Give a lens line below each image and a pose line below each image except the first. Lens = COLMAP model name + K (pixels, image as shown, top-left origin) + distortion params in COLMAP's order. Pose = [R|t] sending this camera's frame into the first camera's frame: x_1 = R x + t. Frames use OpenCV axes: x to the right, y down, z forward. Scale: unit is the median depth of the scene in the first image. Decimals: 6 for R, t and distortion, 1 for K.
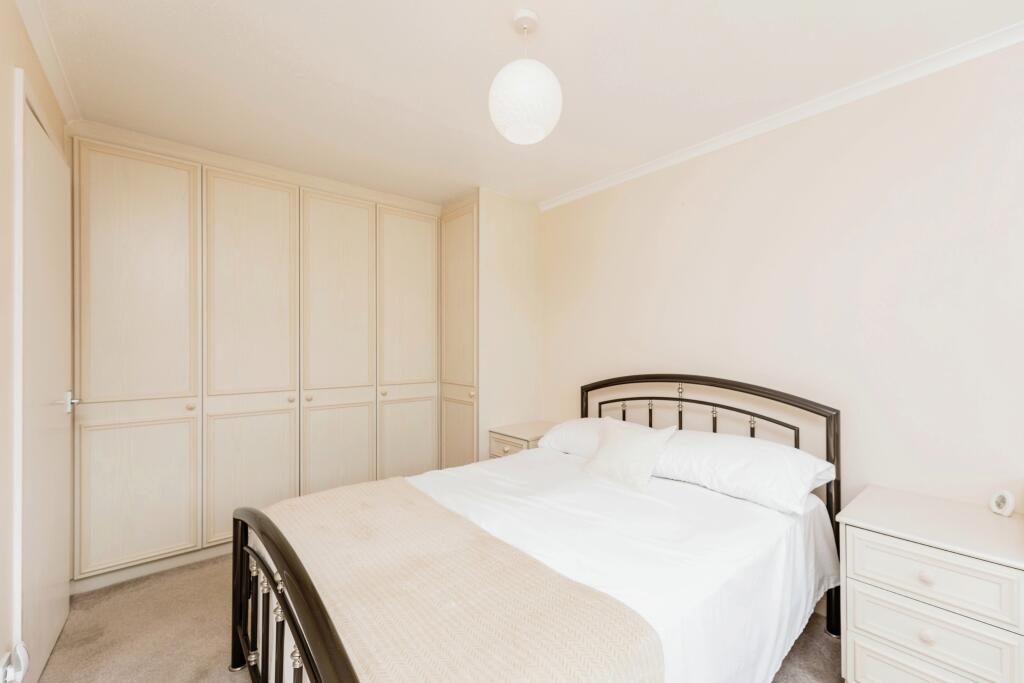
lens RADIAL K [[408.8, 0, 515.7], [0, 408.8, 346.0], [0, 0, 1]] dist [0.000511, 0.000289]
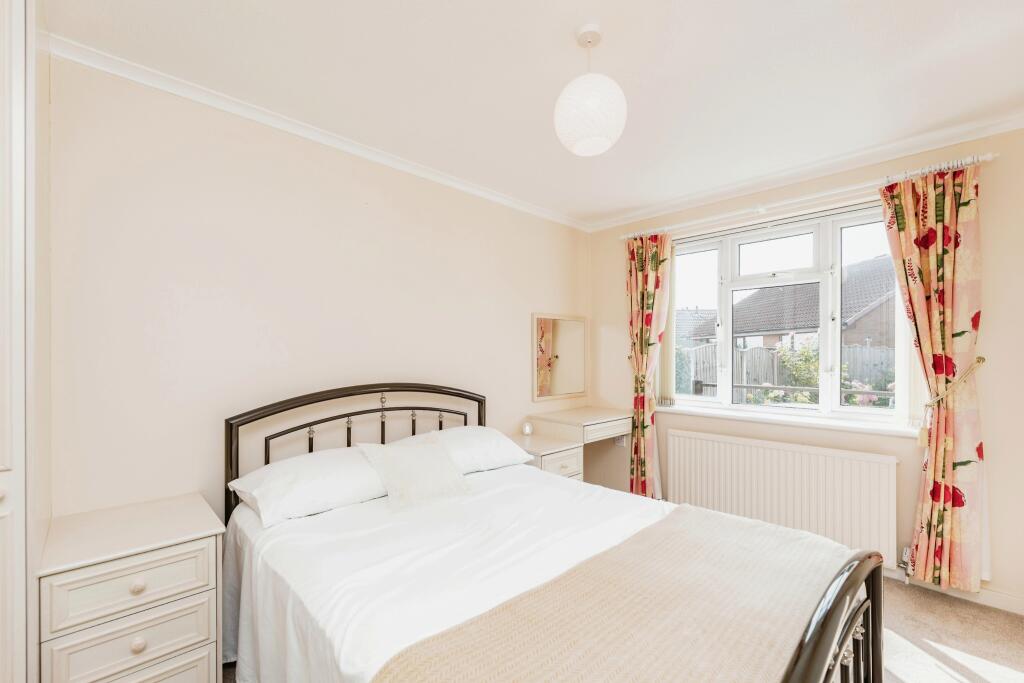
lens RADIAL K [[437.9, 0, 515.1], [0, 437.9, 355.5], [0, 0, 1]] dist [0.001768, 0.000253]
pose [[-0.092690, 0.002669, 0.995691, -0.629830], [-0.002119, 0.999994, -0.002877, 0.006907], [-0.995693, -0.002376, -0.092684, 0.771512]]
